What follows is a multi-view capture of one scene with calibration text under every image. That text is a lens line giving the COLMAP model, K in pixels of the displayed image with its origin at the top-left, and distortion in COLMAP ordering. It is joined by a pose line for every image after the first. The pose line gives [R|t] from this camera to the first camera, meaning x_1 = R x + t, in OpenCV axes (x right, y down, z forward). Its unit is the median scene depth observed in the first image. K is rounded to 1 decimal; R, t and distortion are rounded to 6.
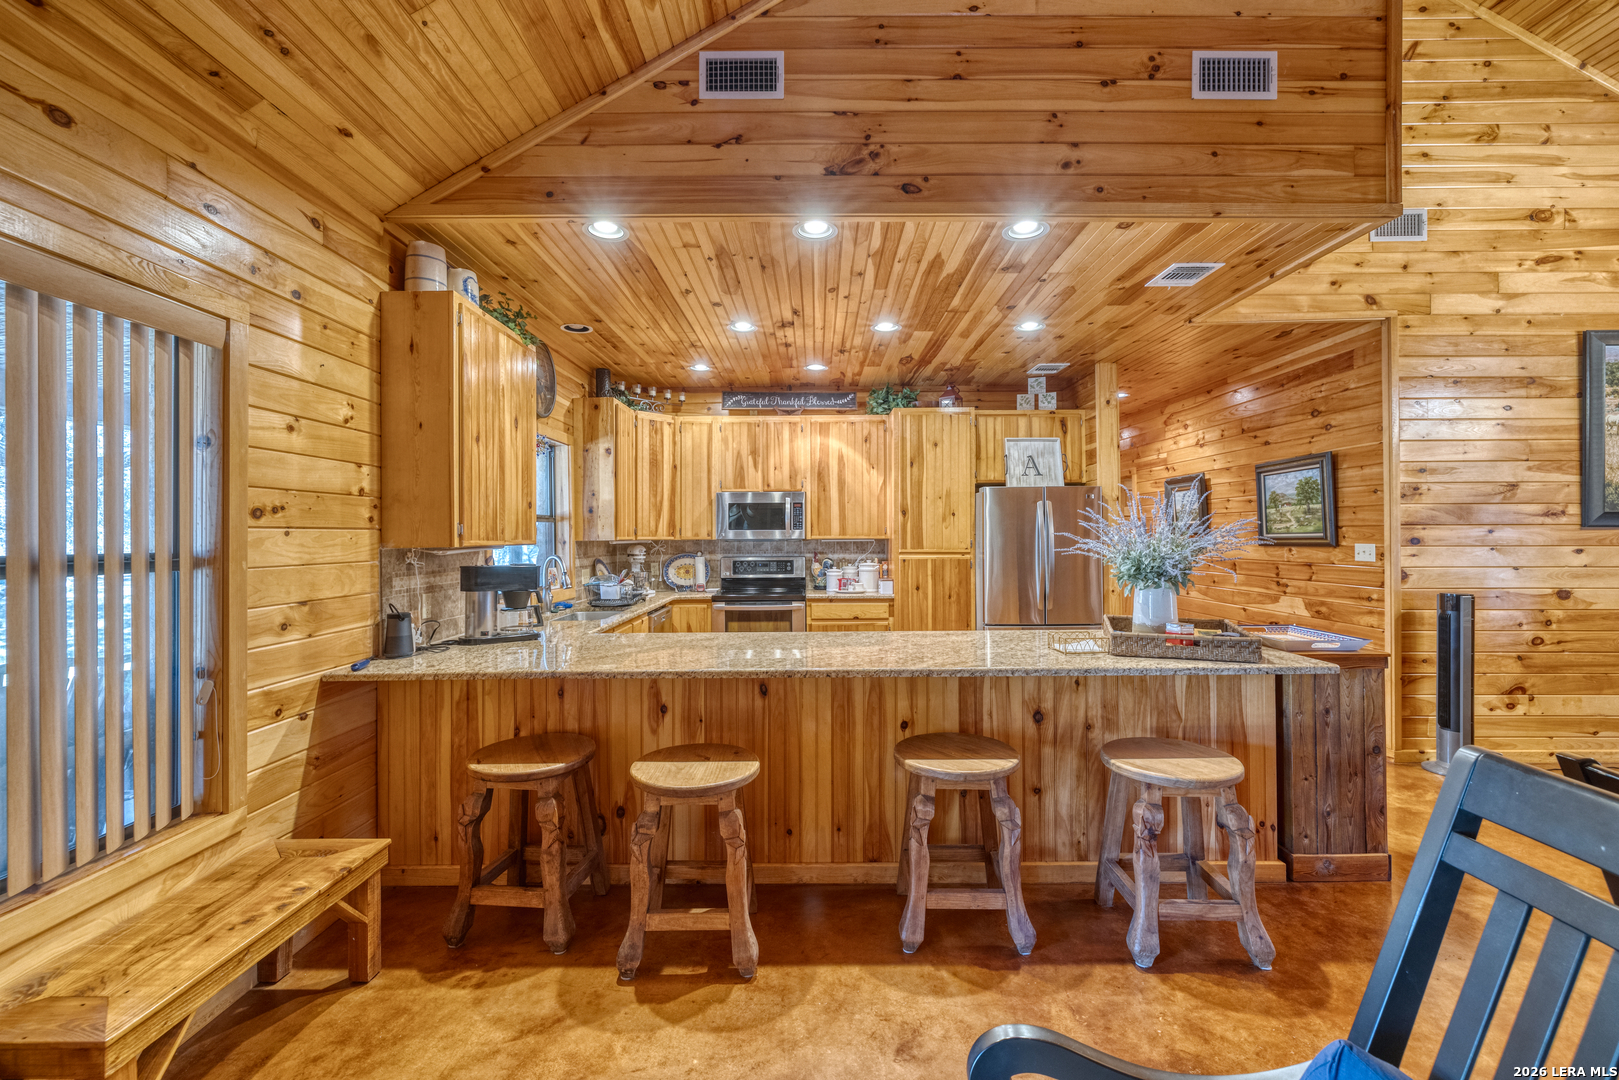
lens RADIAL K [[682.5, 0, 812.7], [0, 682.5, 535.2], [0, 0, 1]] dist [-0.004455, -0.000135]
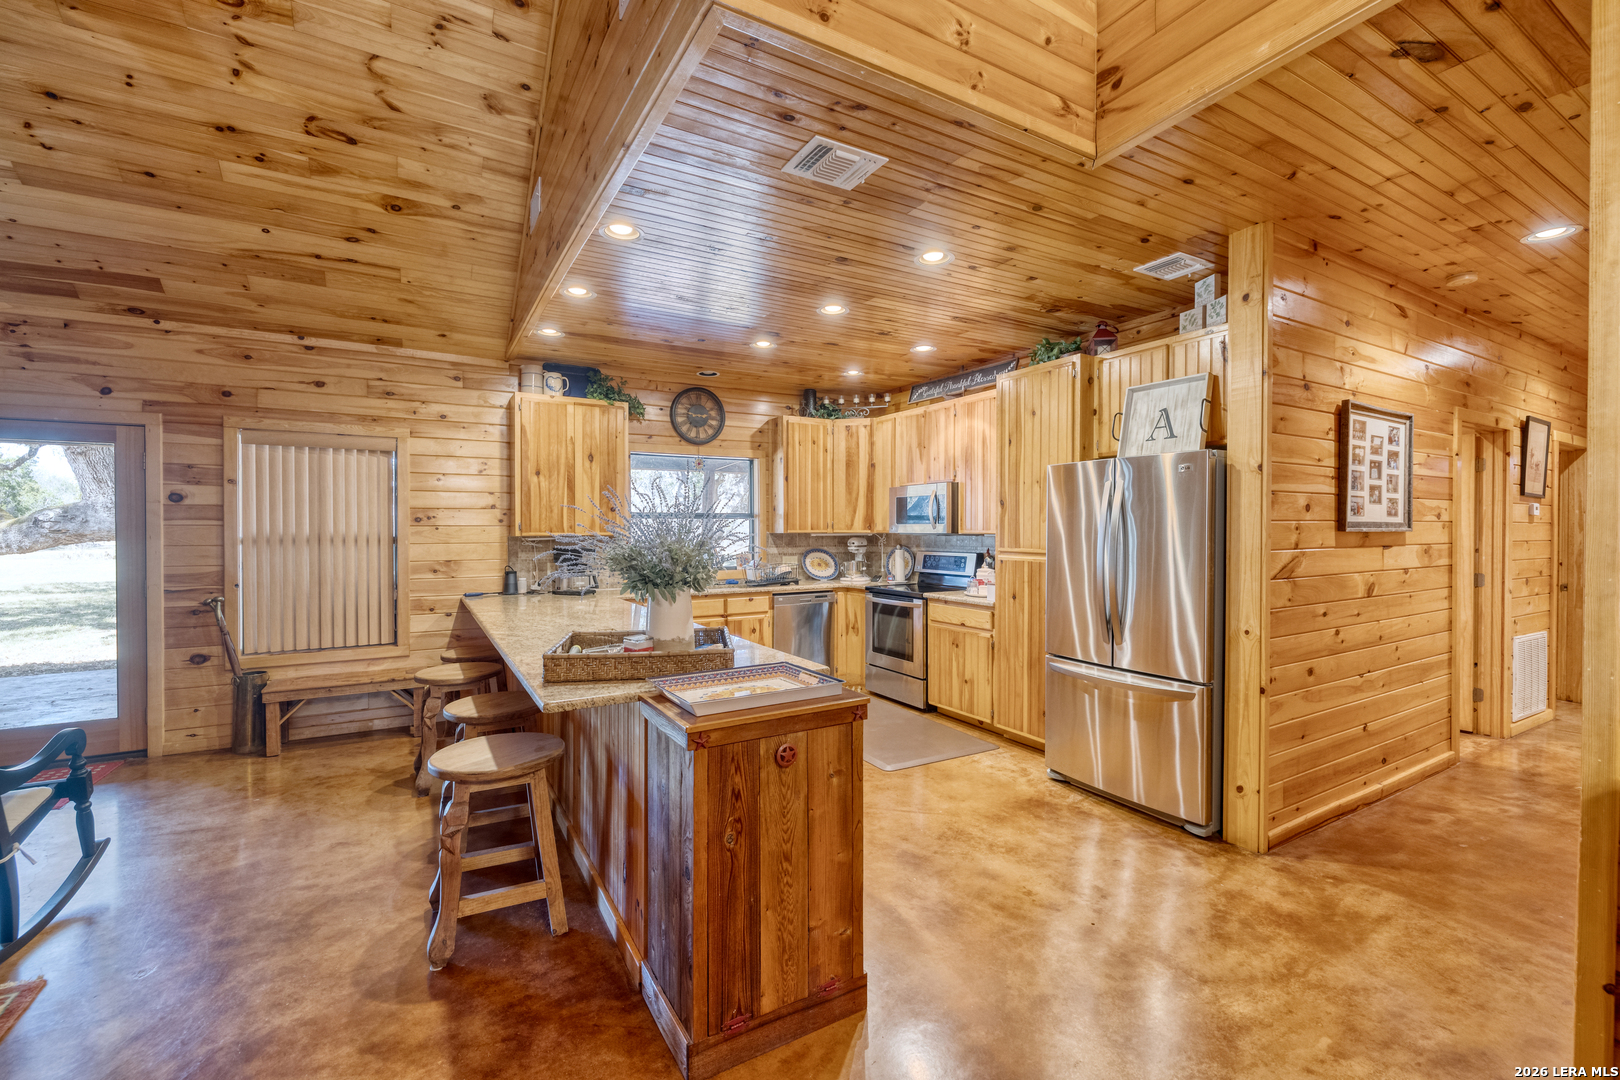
lens RADIAL K [[682.9, 0, 810.9], [0, 682.9, 535.4], [0, 0, 1]] dist [-0.004455, -0.000135]
pose [[0.506289, 0.012209, -0.862277, 0.720733], [-0.001274, 0.999909, 0.013410, -0.004454], [0.862363, -0.005691, 0.506259, 0.390797]]
